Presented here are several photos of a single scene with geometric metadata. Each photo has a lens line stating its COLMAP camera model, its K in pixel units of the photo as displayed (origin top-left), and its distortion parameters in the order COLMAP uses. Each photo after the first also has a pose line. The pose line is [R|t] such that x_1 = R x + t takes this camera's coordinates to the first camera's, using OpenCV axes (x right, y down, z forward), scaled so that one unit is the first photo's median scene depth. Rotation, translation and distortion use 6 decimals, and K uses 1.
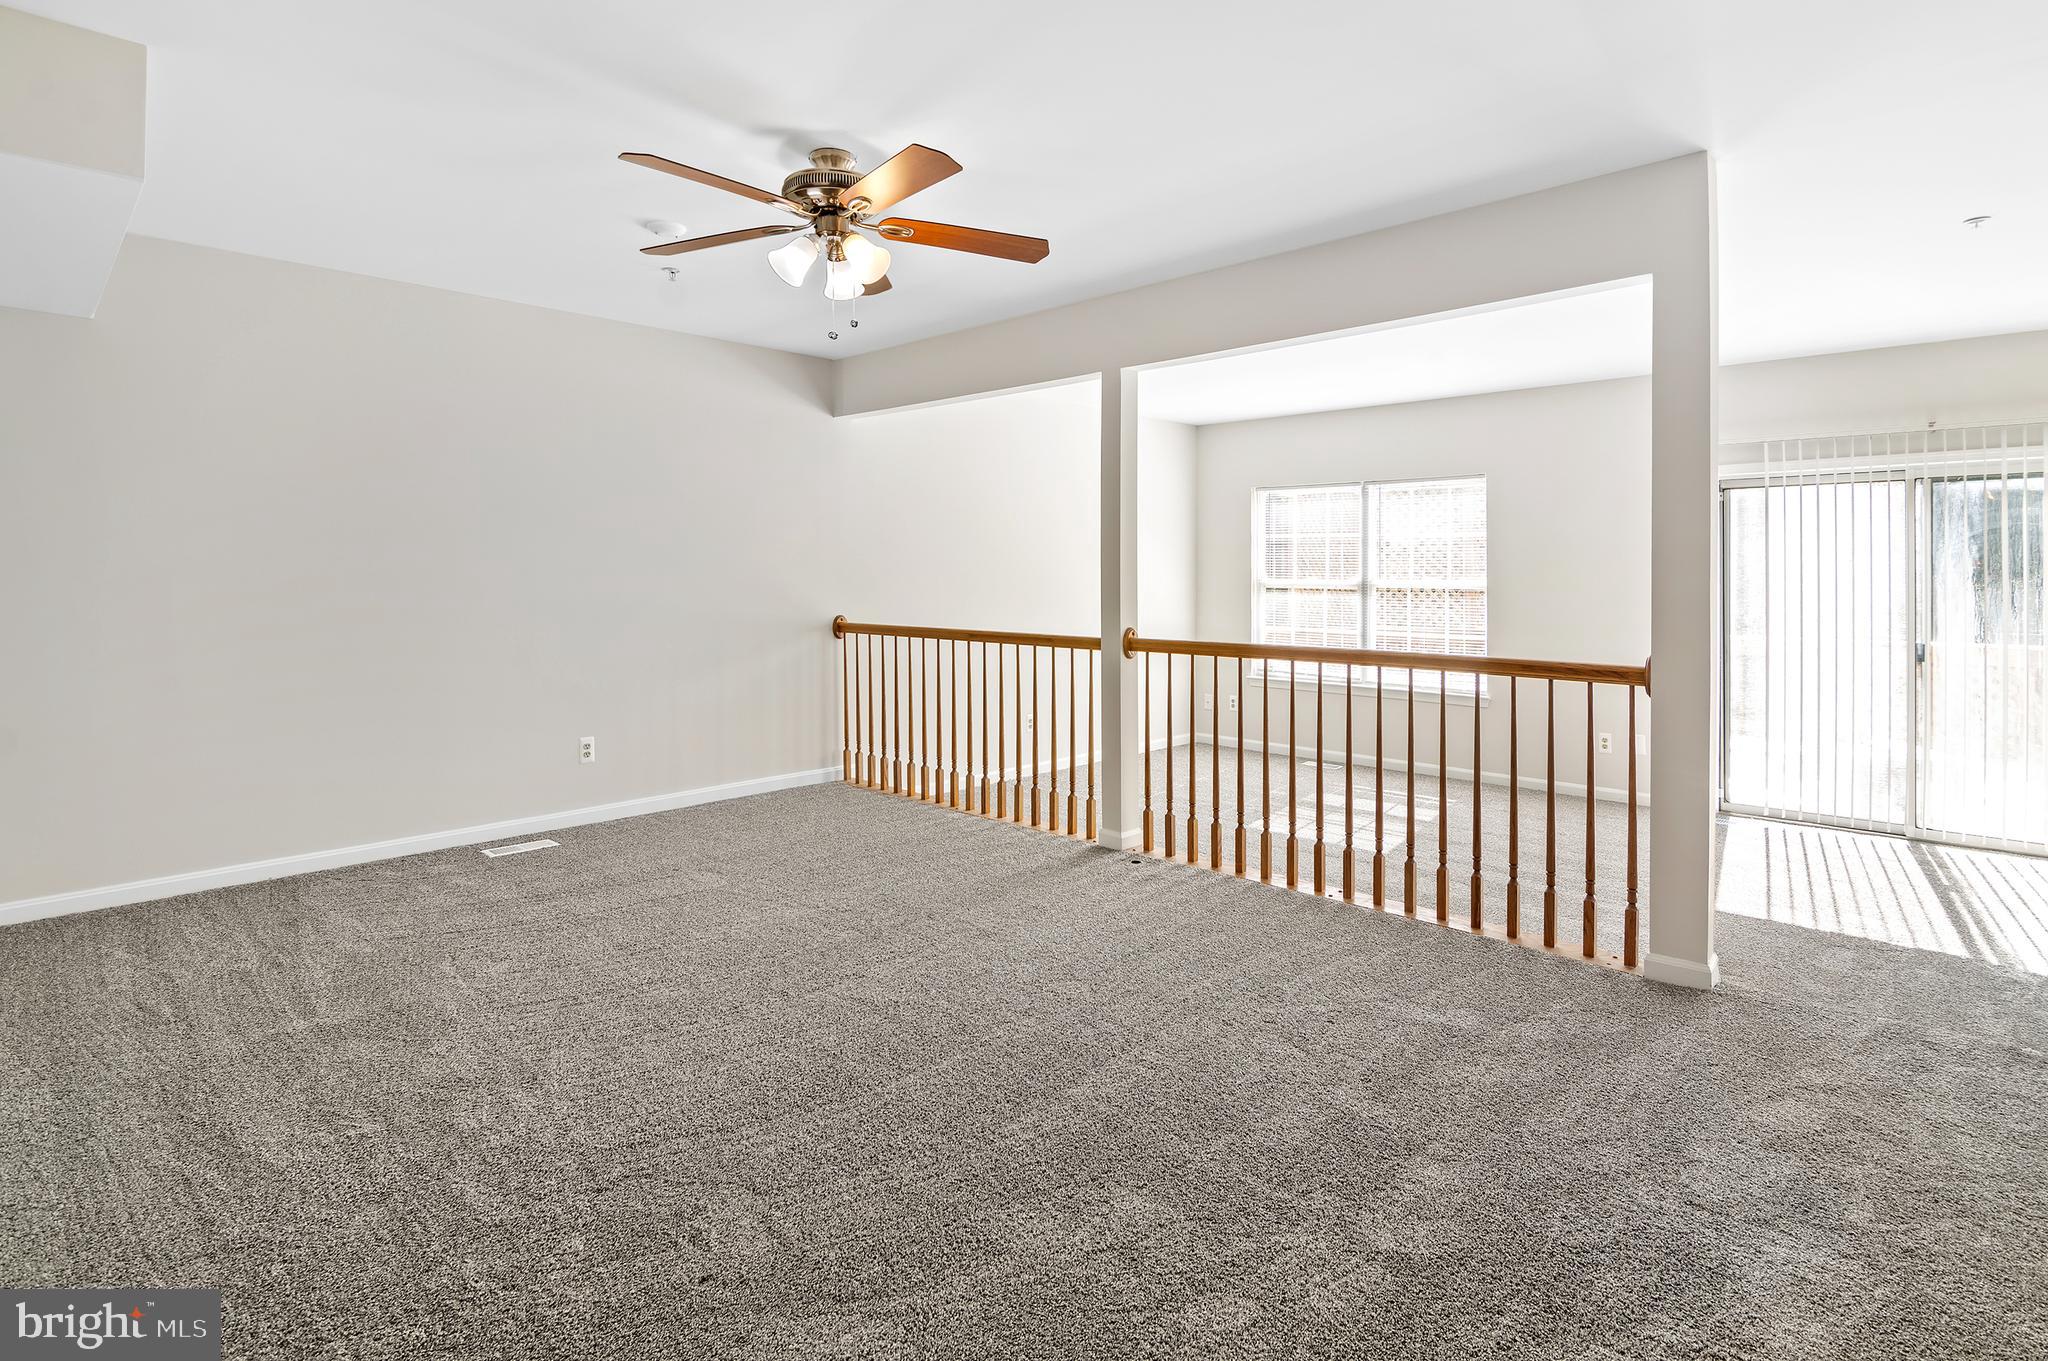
lens RADIAL K [[1023.3, 0, 1034.0], [0, 1023.3, 557.4], [0, 0, 1]] dist [-0.000151, -0.008663]
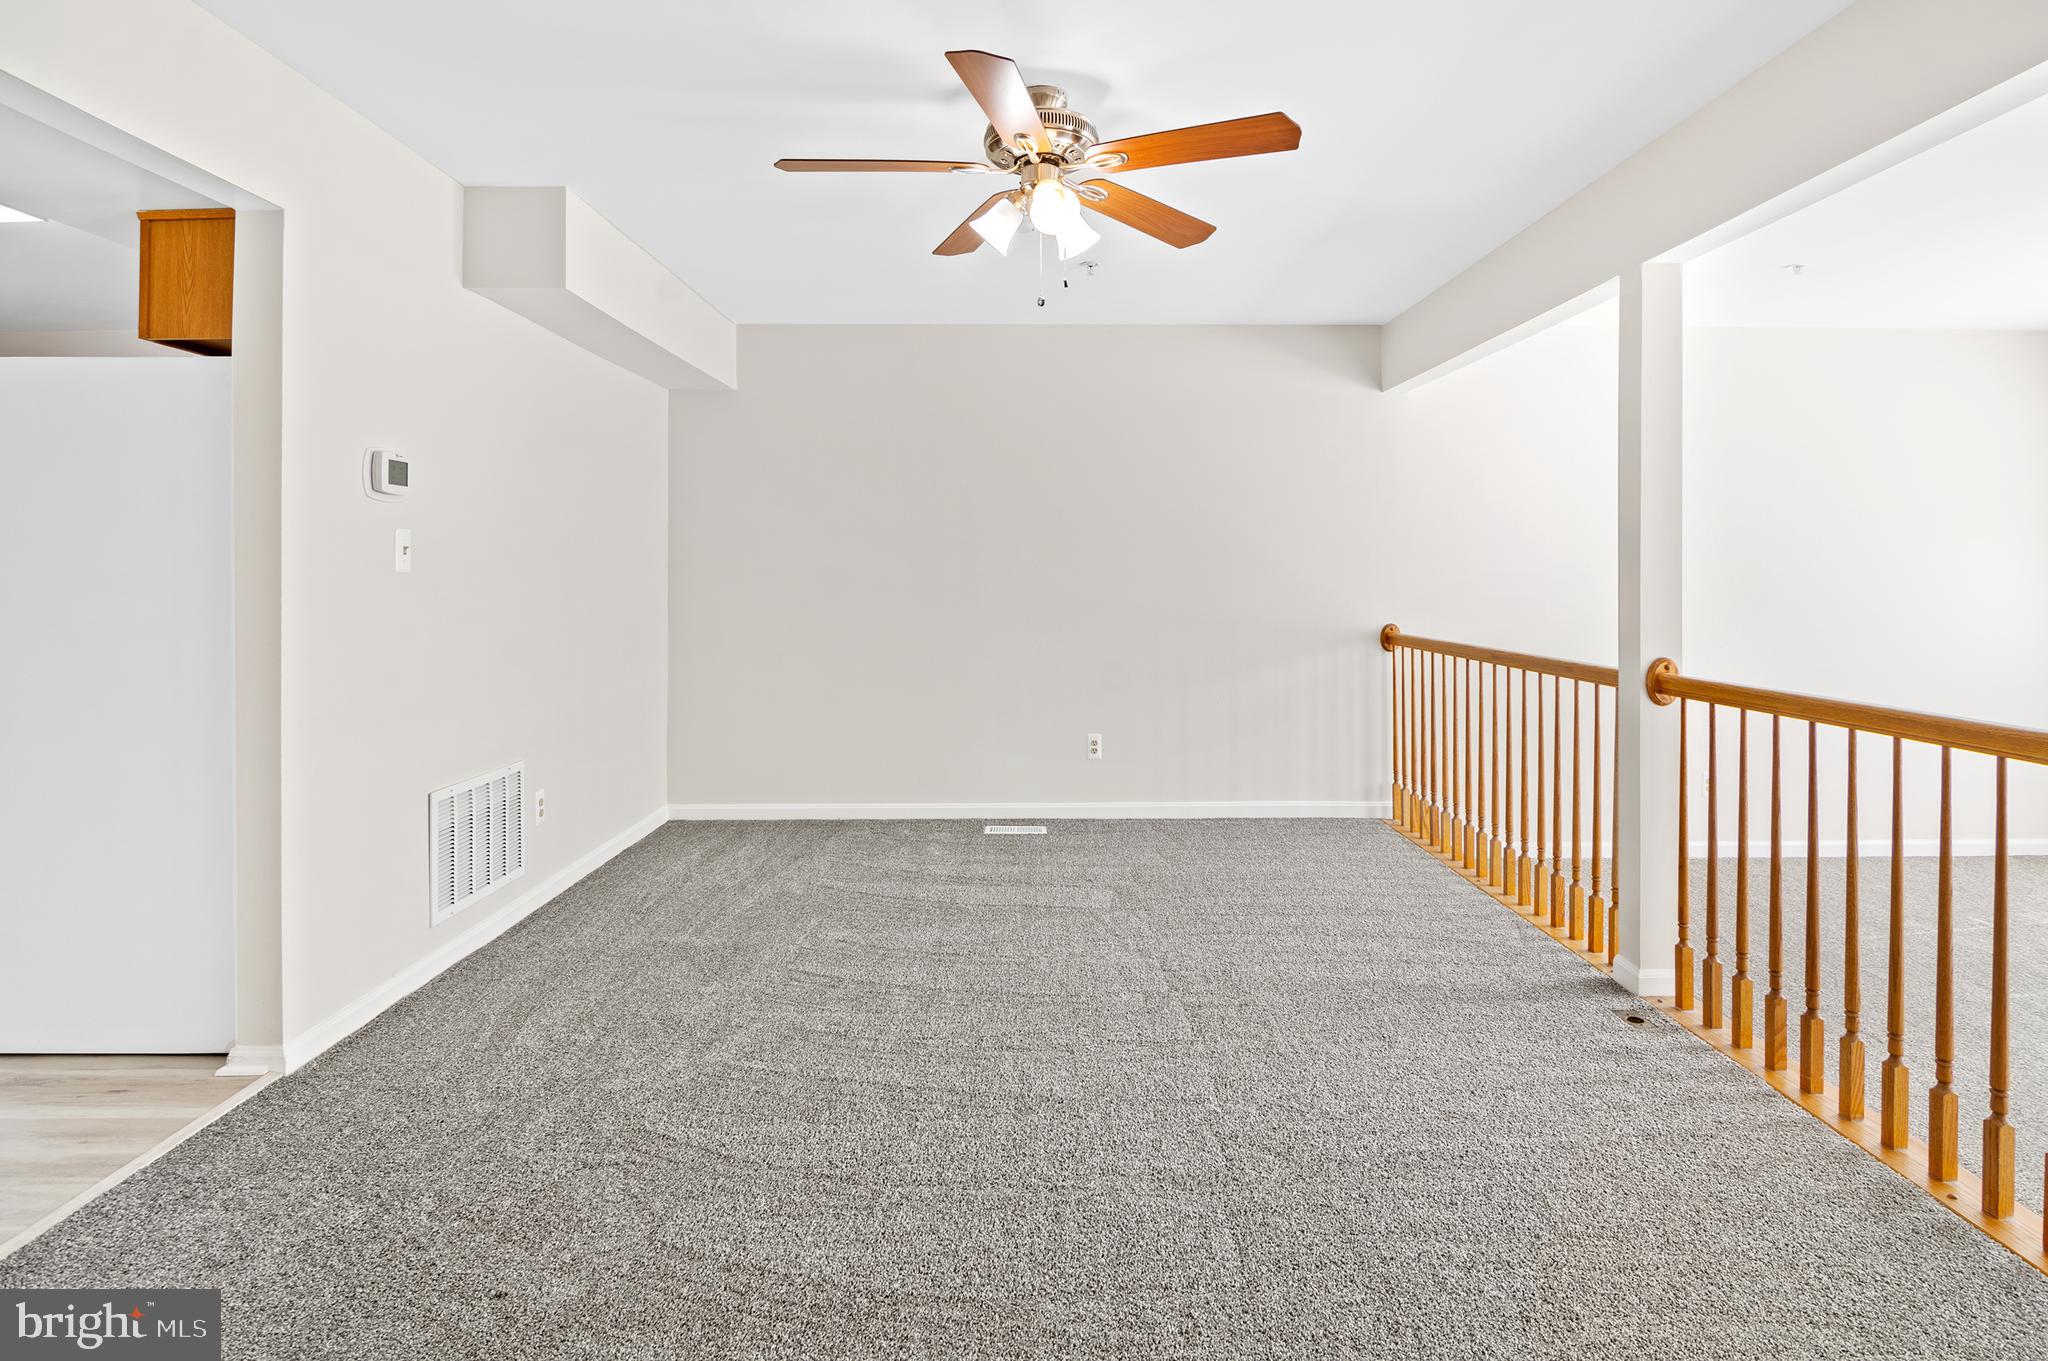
lens RADIAL K [[1023.3, 0, 1034.0], [0, 1023.3, 557.4], [0, 0, 1]] dist [-0.000151, -0.008663]
pose [[0.699585, -0.010928, -0.714466, 0.267417], [0.010552, 0.999932, -0.004962, 0.002931], [0.714472, -0.004068, 0.699652, 0.246929]]
